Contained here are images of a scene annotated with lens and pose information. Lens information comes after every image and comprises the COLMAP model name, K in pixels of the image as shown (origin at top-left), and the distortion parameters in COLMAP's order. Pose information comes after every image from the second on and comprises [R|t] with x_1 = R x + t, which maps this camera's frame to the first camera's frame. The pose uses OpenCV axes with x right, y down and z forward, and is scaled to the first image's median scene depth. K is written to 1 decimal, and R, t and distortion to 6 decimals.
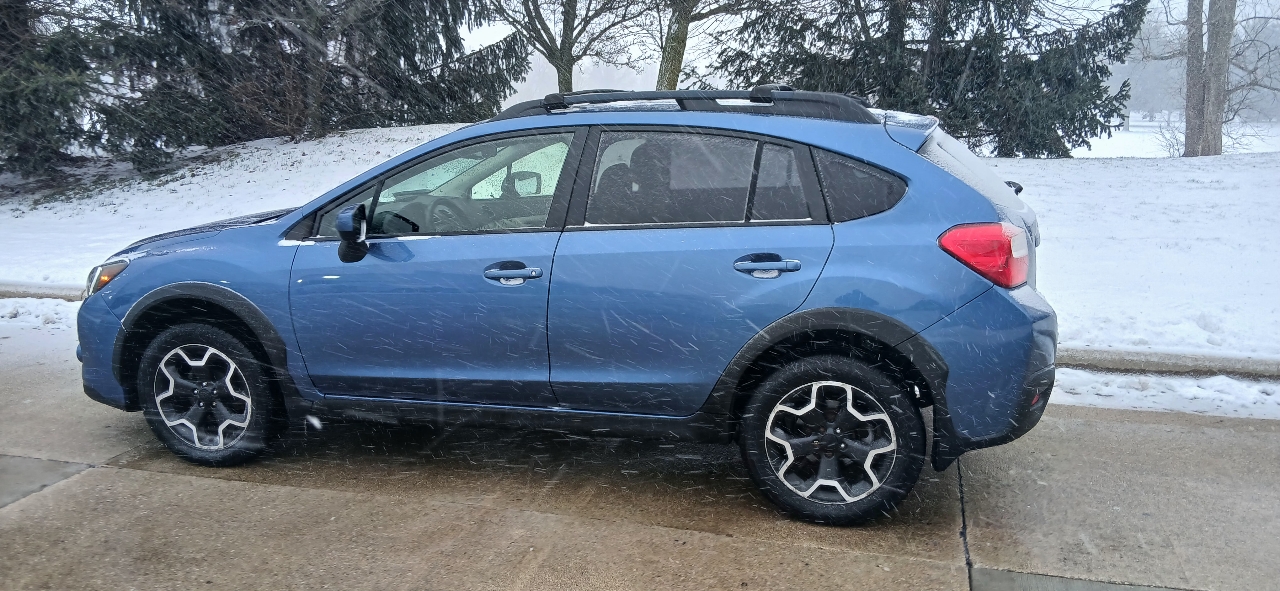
lens RADIAL K [[967.4, 0, 644.1], [0, 967.4, 292.3], [0, 0, 1]] dist [0.124475, -0.199247]
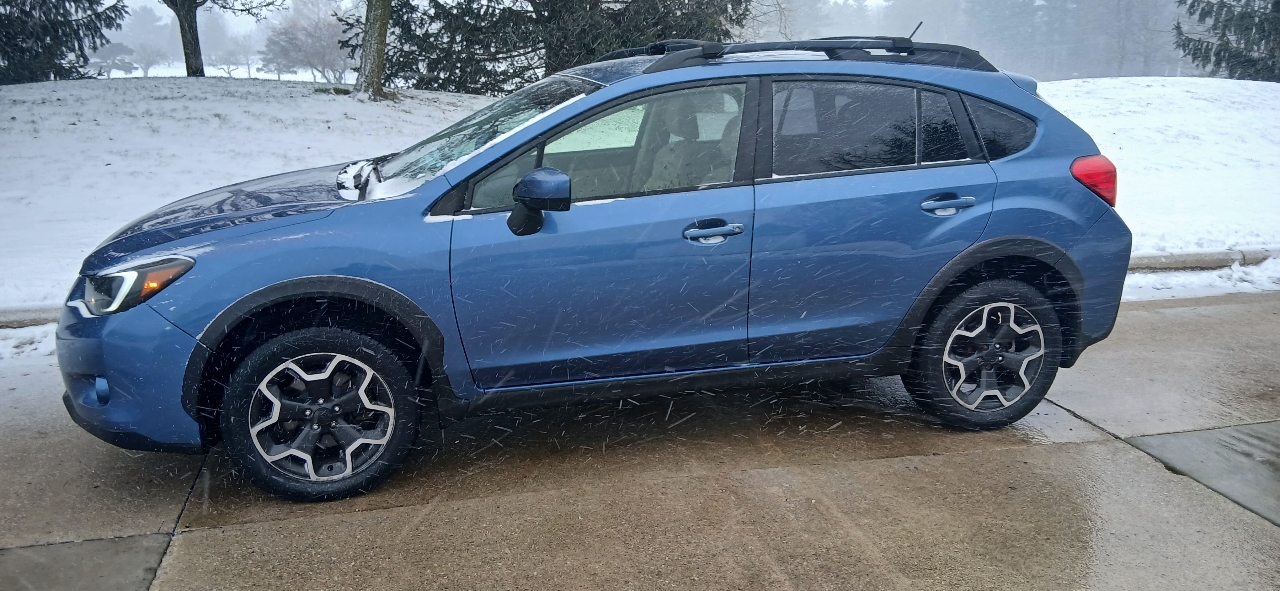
lens RADIAL K [[967.4, 0, 644.1], [0, 967.4, 292.3], [0, 0, 1]] dist [0.124475, -0.199247]
pose [[0.875508, -0.107603, 0.471071, -0.631200], [0.088223, 0.994100, 0.063107, -0.025525], [-0.475082, -0.013691, 0.879835, 0.176172]]
